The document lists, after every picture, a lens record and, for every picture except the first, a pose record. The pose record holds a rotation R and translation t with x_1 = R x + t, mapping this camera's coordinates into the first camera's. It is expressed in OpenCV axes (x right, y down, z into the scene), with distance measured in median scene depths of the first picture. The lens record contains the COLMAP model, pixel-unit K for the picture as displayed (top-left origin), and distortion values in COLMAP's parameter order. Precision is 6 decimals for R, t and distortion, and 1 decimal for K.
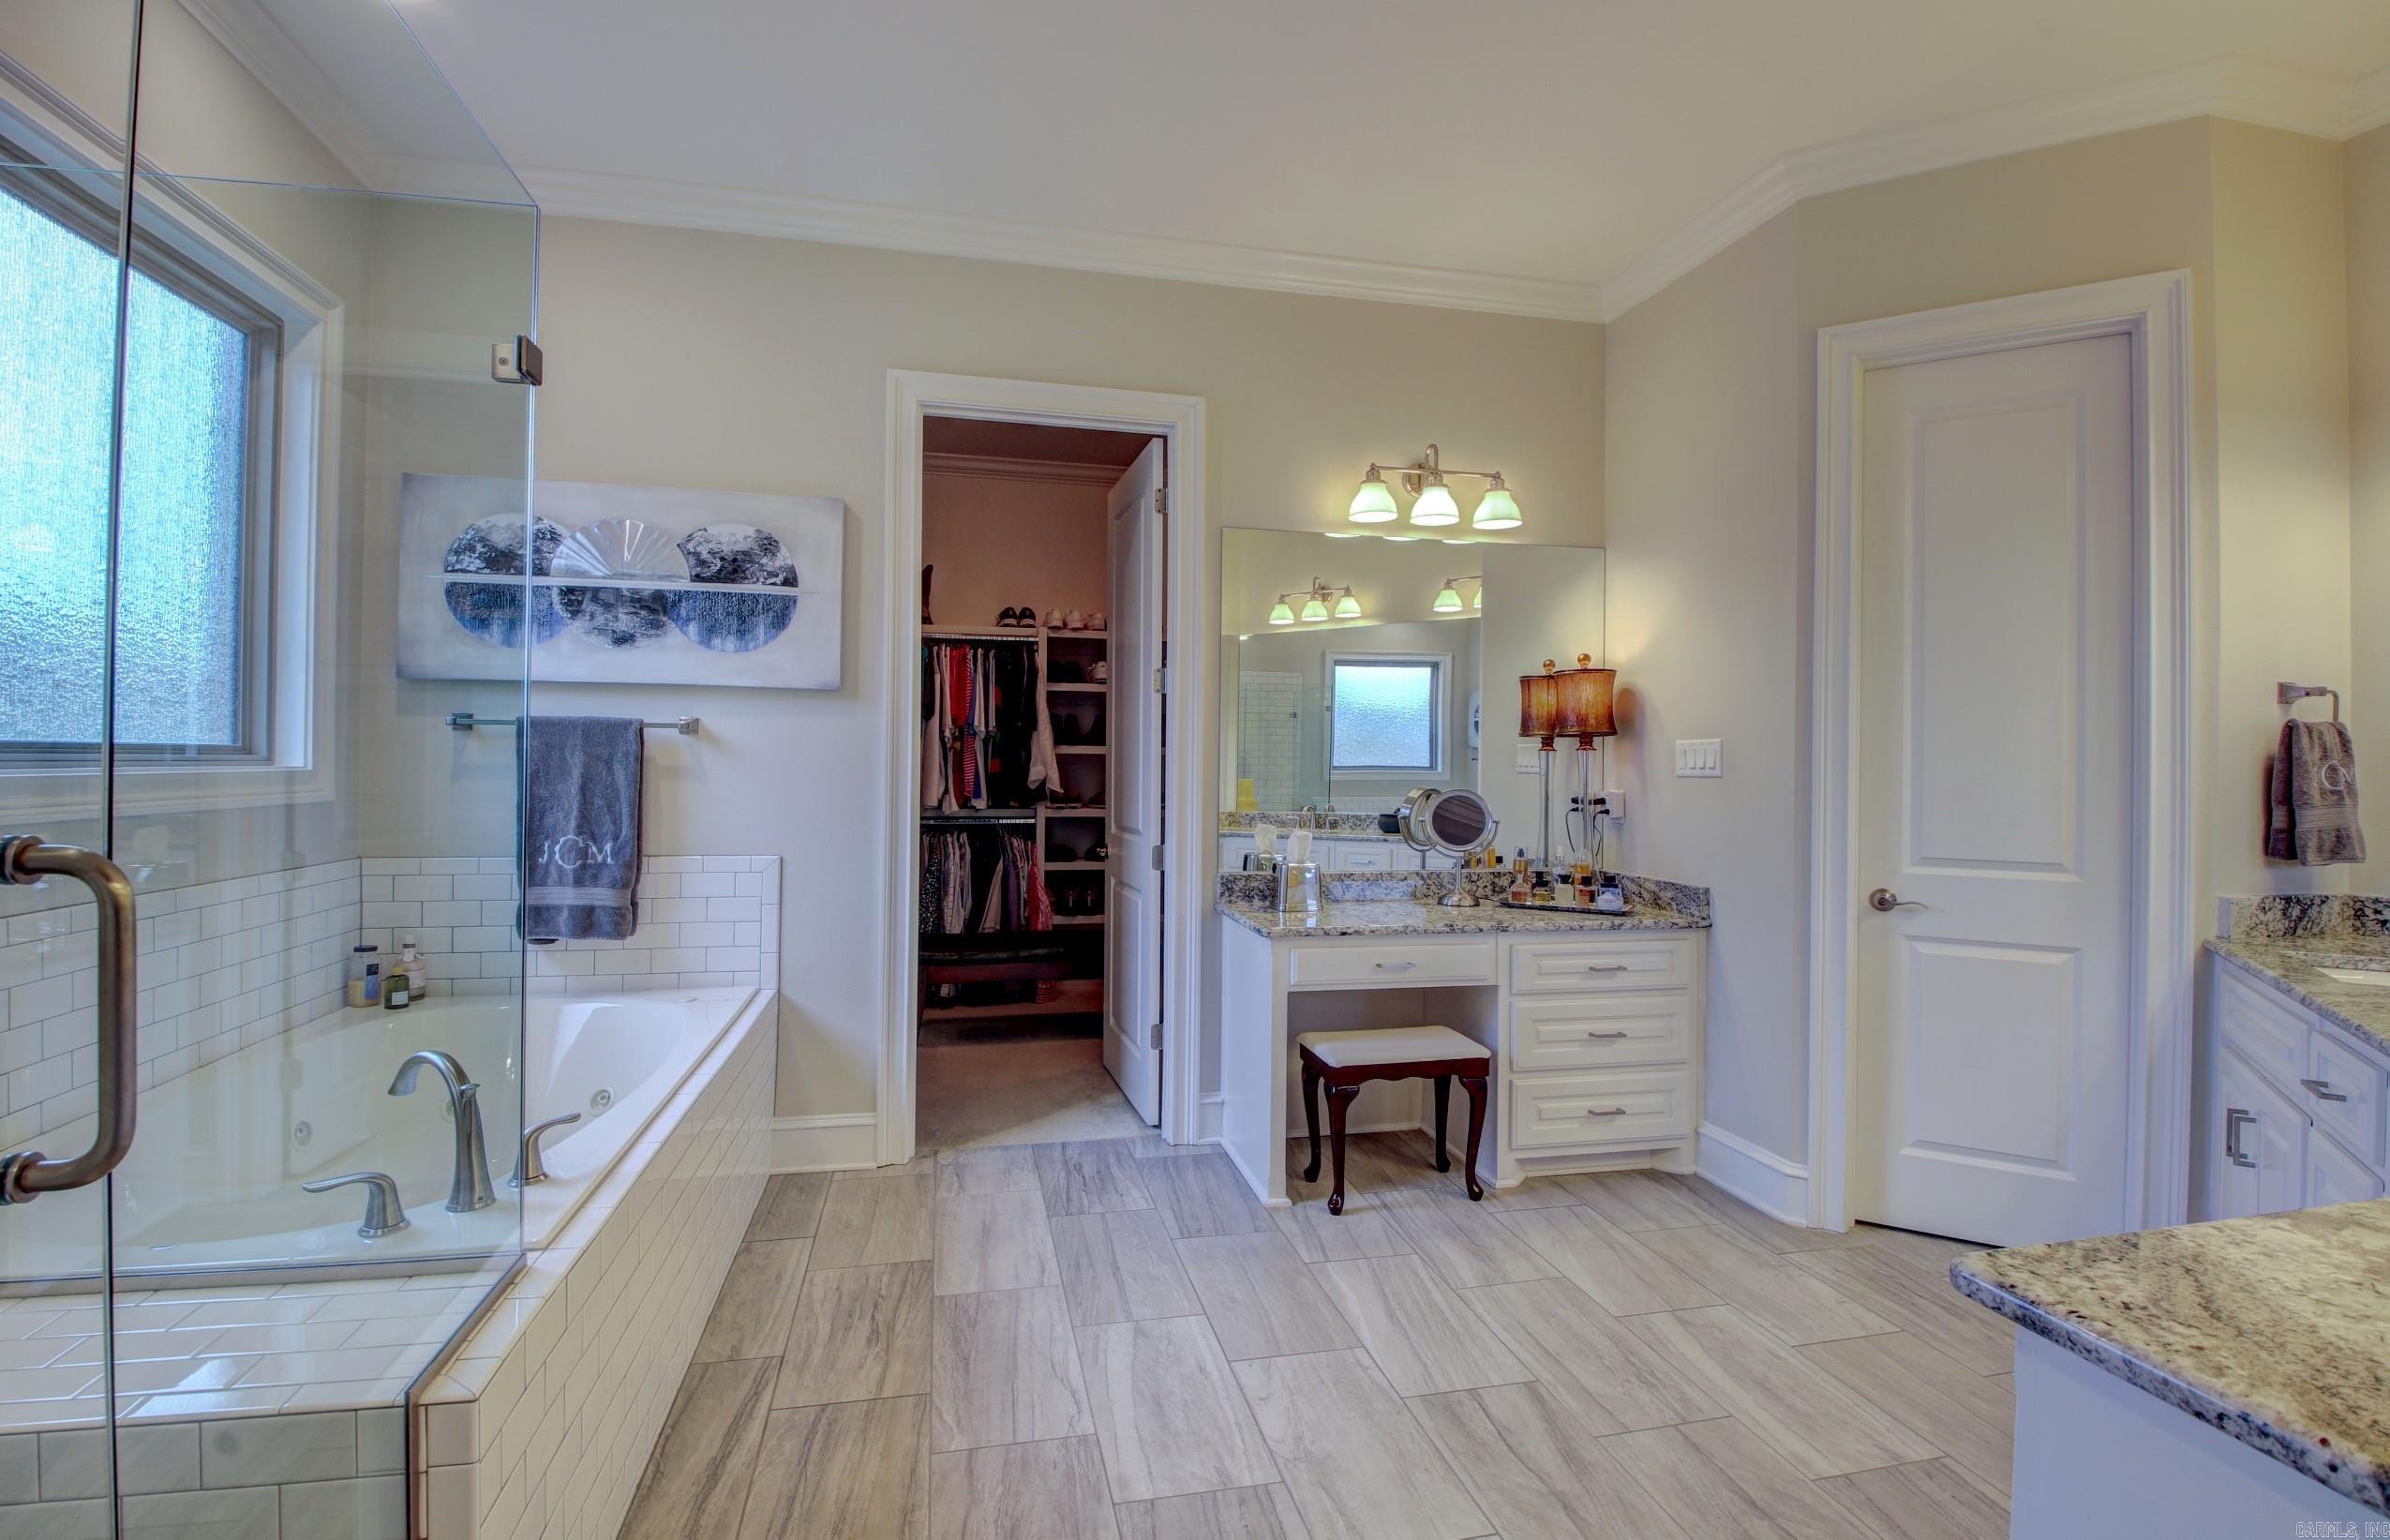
lens RADIAL K [[1110.4, 0, 1198.1], [0, 1110.4, 754.7], [0, 0, 1]] dist [0.019373, -0.030230]
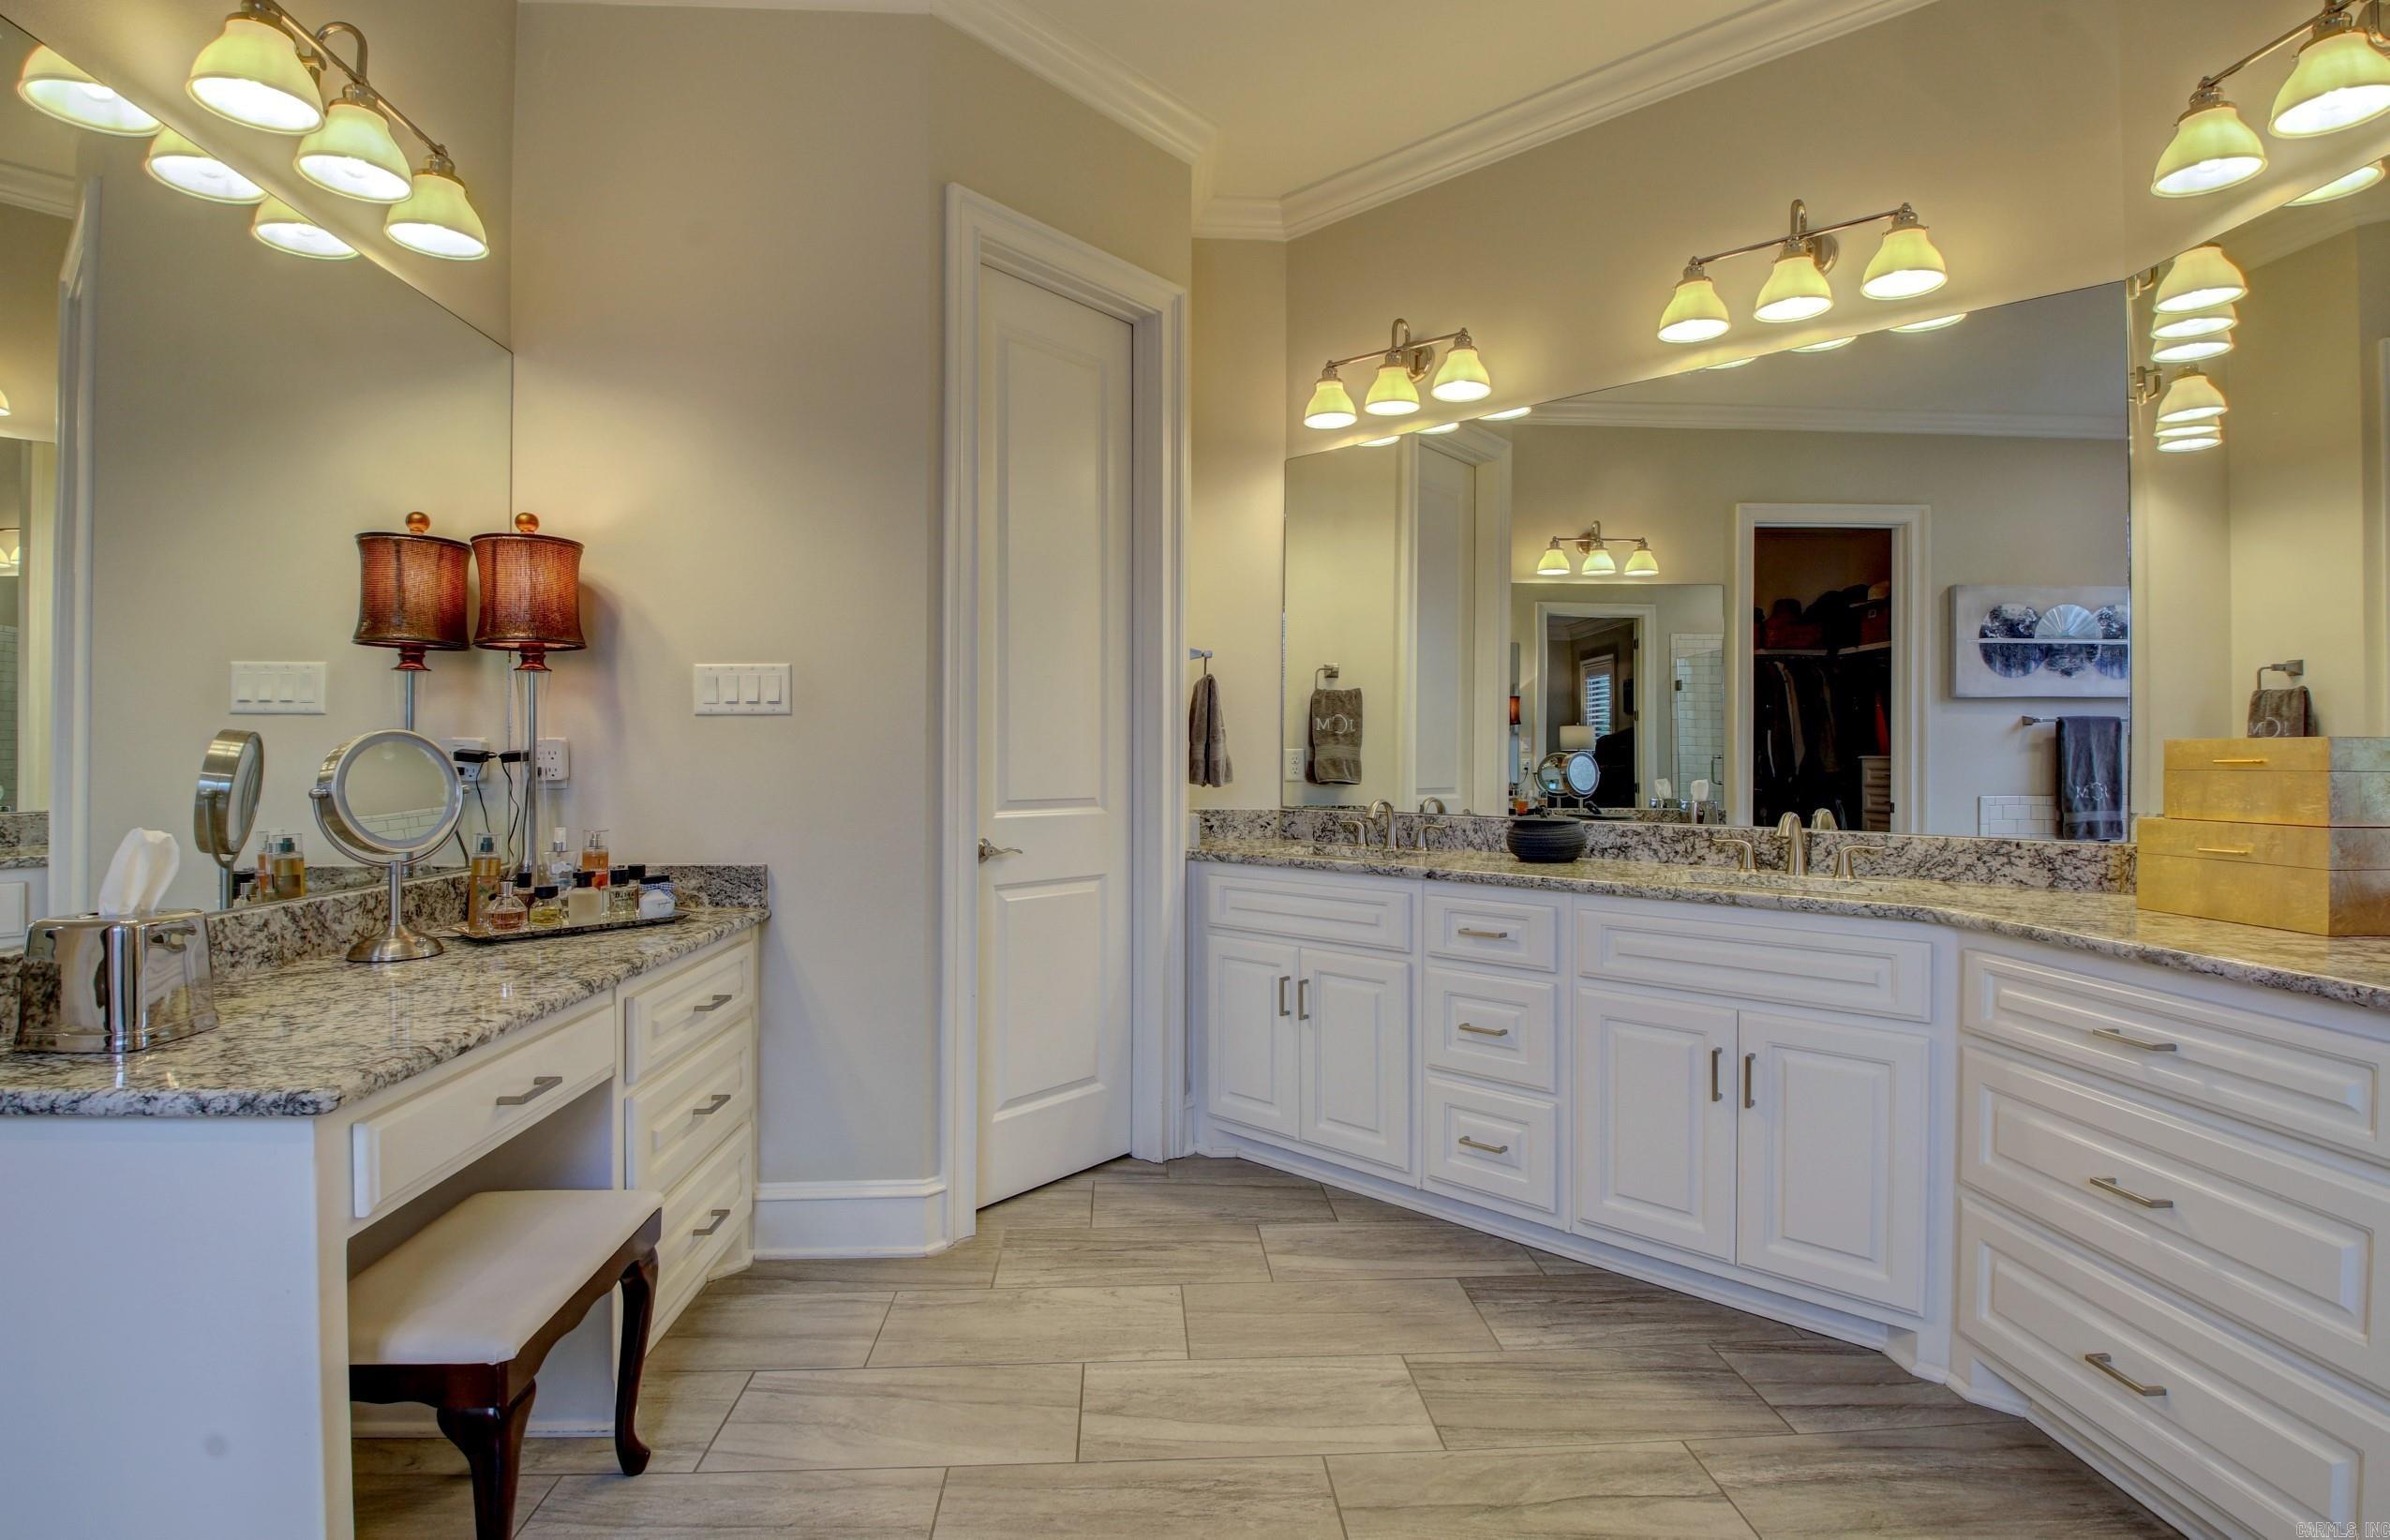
lens RADIAL K [[1129.5, 0, 1199.4], [0, 1129.5, 751.2], [0, 0, 1]] dist [0.015265, -0.031122]
pose [[0.164051, -0.009608, 0.986405, -0.258338], [-0.009810, 0.999887, 0.011371, 0.036467], [-0.986403, -0.011542, 0.163939, 0.661595]]
